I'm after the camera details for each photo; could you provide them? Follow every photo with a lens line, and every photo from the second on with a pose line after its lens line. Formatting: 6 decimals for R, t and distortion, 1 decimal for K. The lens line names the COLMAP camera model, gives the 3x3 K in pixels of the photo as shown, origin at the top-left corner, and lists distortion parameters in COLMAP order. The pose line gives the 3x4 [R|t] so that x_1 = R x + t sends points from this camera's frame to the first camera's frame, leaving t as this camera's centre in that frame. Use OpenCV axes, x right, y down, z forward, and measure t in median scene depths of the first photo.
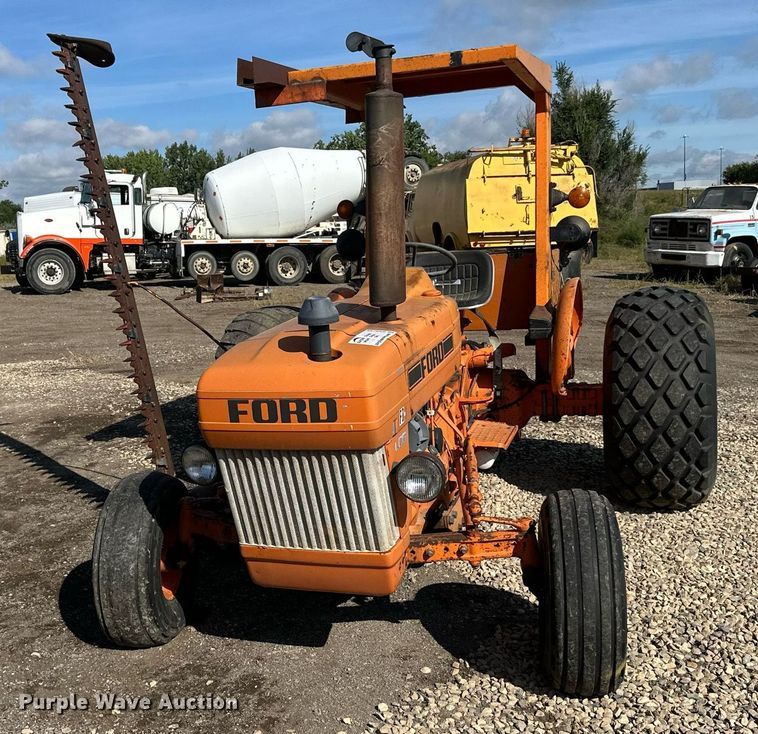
lens RADIAL K [[941.3, 0, 312.9], [0, 941.3, 369.1], [0, 0, 1]] dist [0.144065, -0.232433]
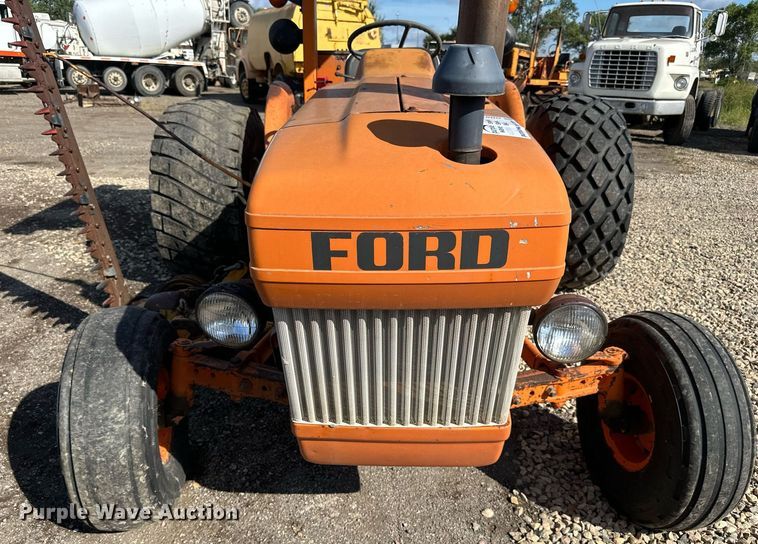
lens RADIAL K [[591.1, 0, 384.0], [0, 591.1, 312.4], [0, 0, 1]] dist [0.035859, -0.058385]
pose [[0.942511, -0.071110, 0.326521, -0.091042], [-0.011140, 0.969868, 0.243374, -0.004075], [-0.333989, -0.233020, 0.913320, 0.349092]]
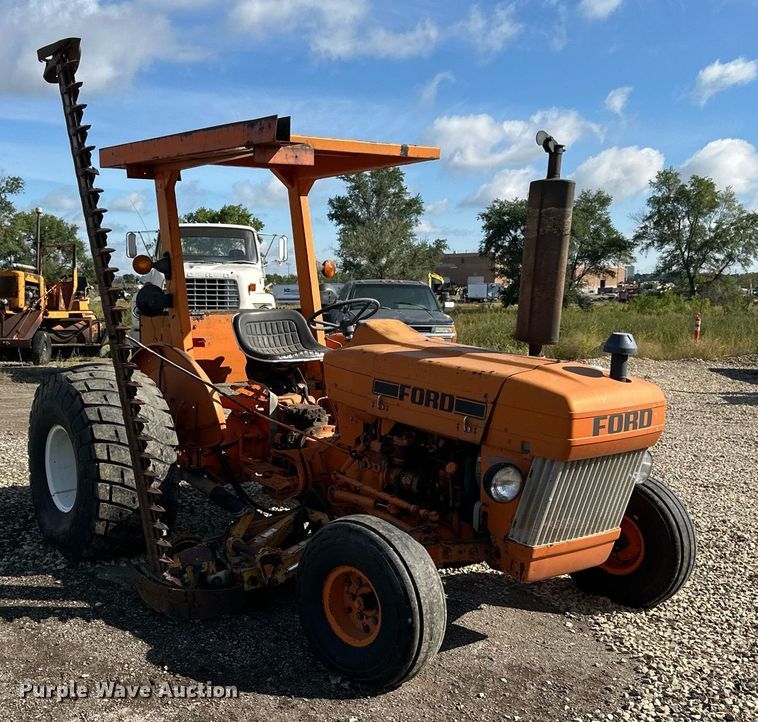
lens RADIAL K [[918.2, 0, 321.0], [0, 918.2, 399.1], [0, 0, 1]] dist [0.176995, -0.391336]
pose [[0.589679, -0.053491, 0.805864, -0.680690], [0.091351, 0.995818, -0.000745, -0.012110], [-0.802455, 0.074056, 0.592100, 0.308104]]
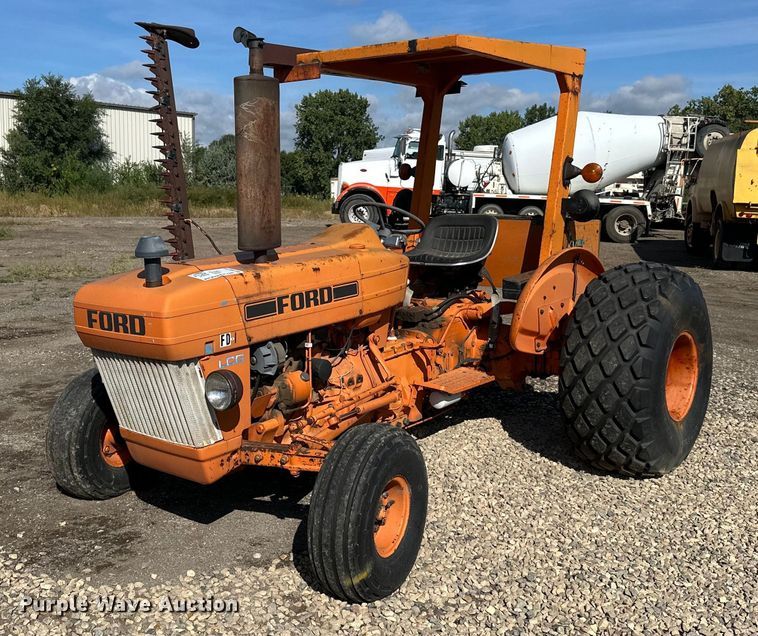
lens RADIAL K [[846.9, 0, 328.7], [0, 846.9, 299.5], [0, 0, 1]] dist [0.204193, -0.442178]
pose [[0.937323, 0.106835, -0.331681, 0.328474], [-0.110062, 0.993883, 0.009098, -0.015301], [0.330624, 0.027978, 0.943348, -0.000373]]
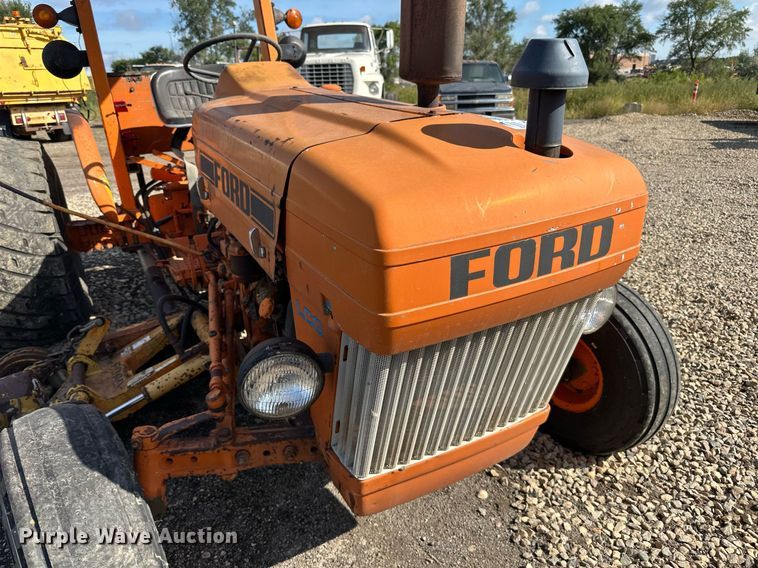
lens RADIAL K [[543.5, 0, 379.0], [0, 543.5, 284.0], [0, 0, 1]] dist [-0.004576, -0.005094]
pose [[0.681905, -0.243870, 0.689589, -0.167880], [0.114138, 0.966710, 0.229006, -0.011752], [-0.722480, -0.077452, 0.687040, 0.449989]]
